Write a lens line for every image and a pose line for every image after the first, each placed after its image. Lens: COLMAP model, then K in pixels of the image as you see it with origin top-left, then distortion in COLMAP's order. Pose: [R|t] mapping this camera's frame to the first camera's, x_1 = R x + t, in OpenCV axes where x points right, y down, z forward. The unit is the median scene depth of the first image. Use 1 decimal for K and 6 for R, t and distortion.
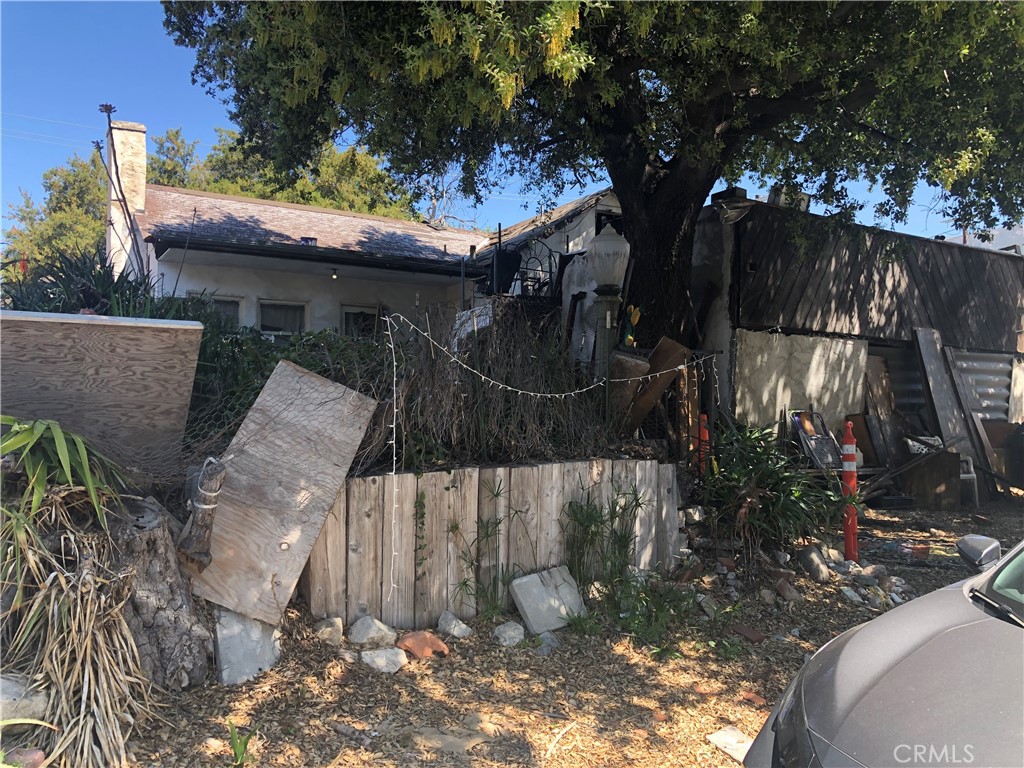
lens RADIAL K [[825.4, 0, 512.0], [0, 825.4, 384.0], [0, 0, 1]] dist [-0.003289, -0.007791]
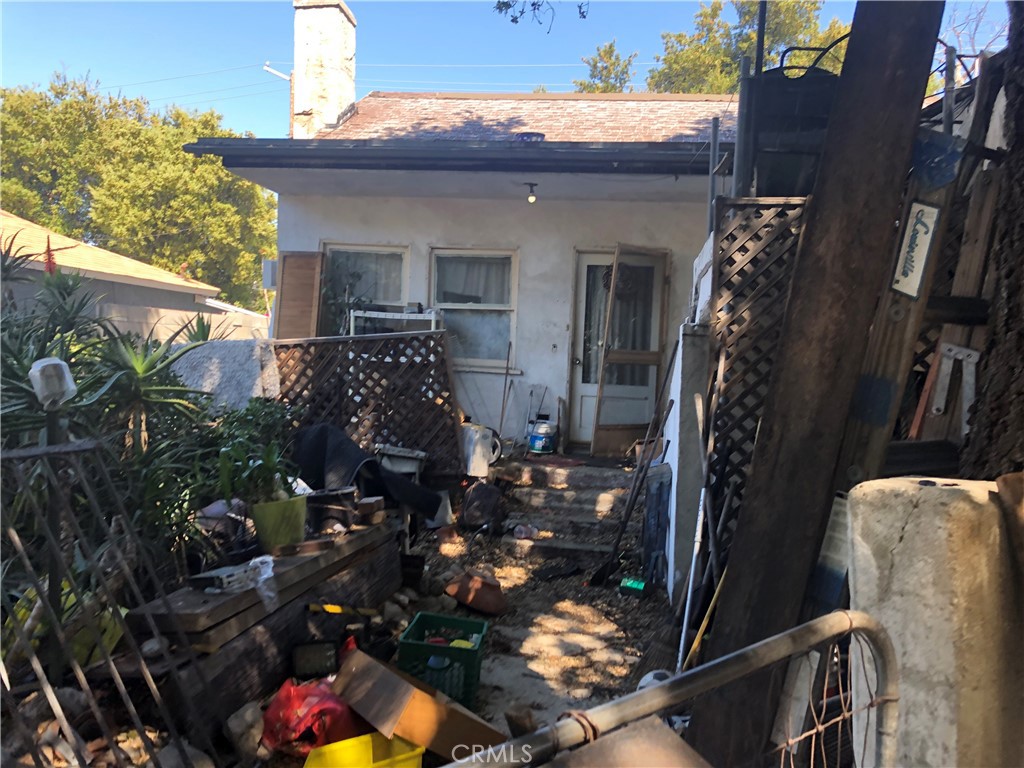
lens RADIAL K [[825.4, 0, 512.0], [0, 825.4, 384.0], [0, 0, 1]] dist [-0.003289, -0.007791]
pose [[0.746450, 0.059736, -0.662755, 0.181448], [-0.029527, 0.997955, 0.056692, -0.062464], [0.664786, -0.022749, 0.746687, 0.884304]]
